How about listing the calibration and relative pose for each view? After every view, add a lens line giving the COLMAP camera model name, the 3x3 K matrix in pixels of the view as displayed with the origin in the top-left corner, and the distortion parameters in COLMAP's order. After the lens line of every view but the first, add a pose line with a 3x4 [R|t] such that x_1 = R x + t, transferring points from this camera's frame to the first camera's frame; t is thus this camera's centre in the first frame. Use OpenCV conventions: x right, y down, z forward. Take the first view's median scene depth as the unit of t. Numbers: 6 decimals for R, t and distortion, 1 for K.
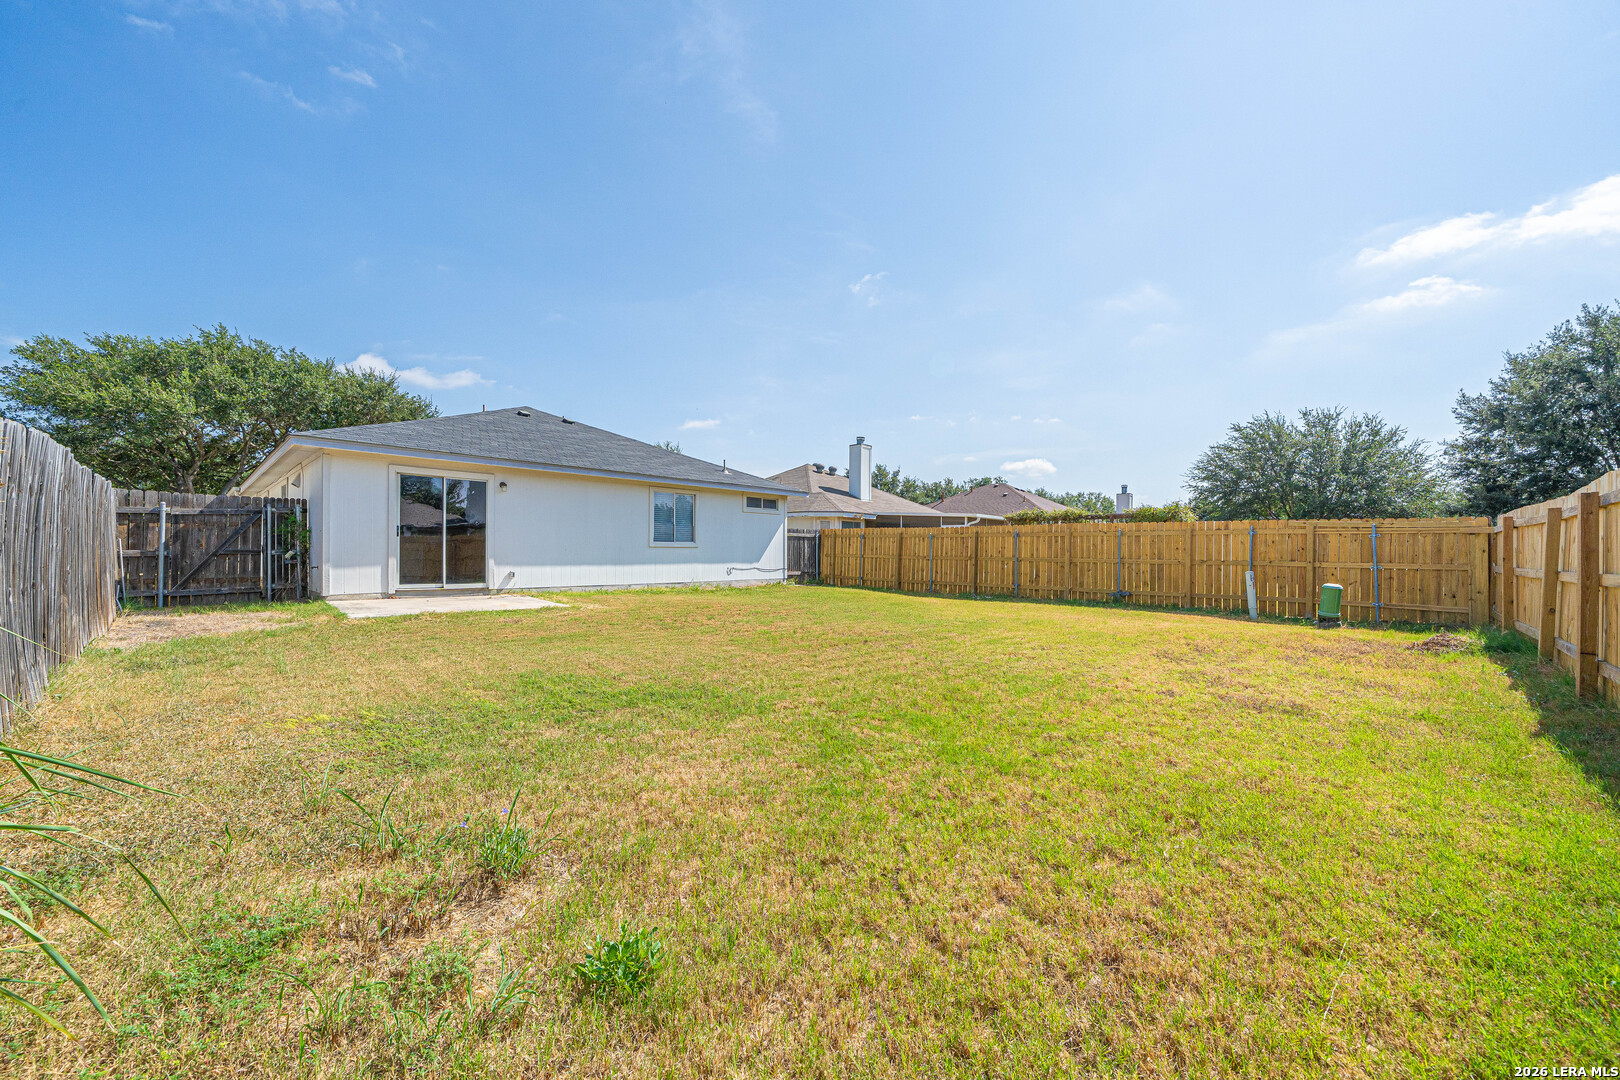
lens RADIAL K [[610.9, 0, 806.6], [0, 610.9, 551.7], [0, 0, 1]] dist [-0.001293, -0.000093]
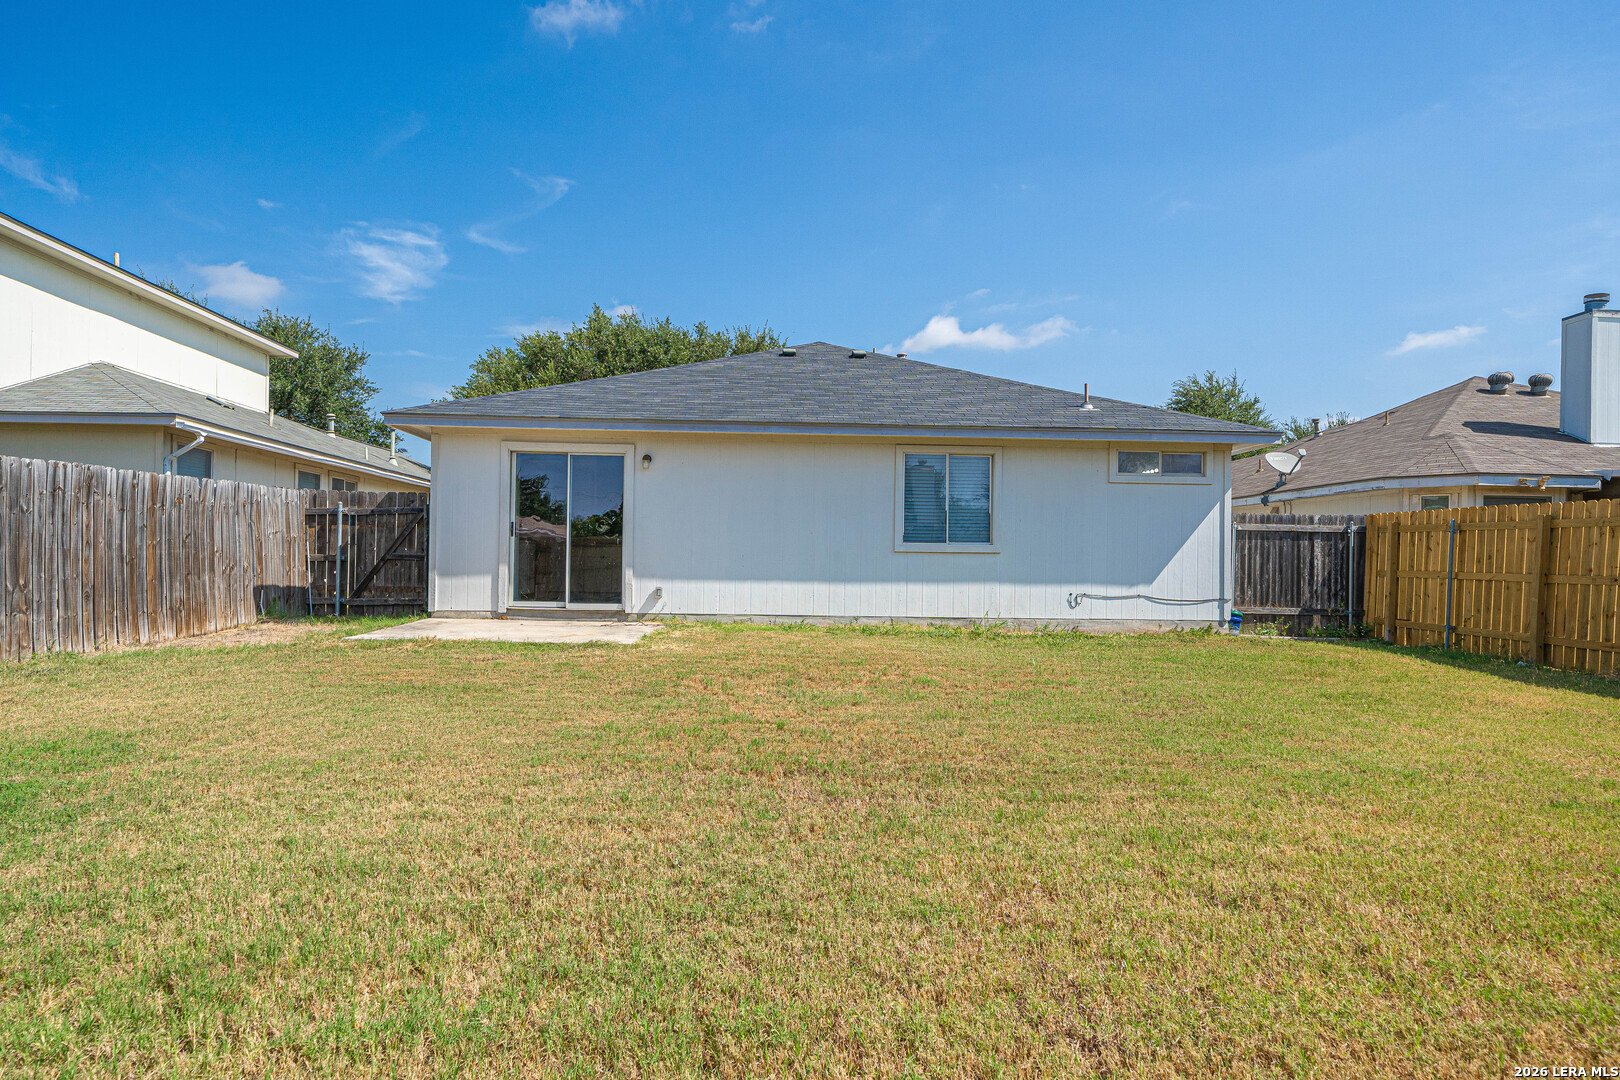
lens RADIAL K [[959.6, 0, 810.0], [0, 959.6, 540.0], [0, 0, 1]] dist [0.000454, 0.000360]
pose [[0.715684, -0.014423, -0.698275, 0.301903], [-0.009302, 0.999501, -0.030178, 0.008559], [0.698362, 0.028093, 0.715193, 0.308090]]
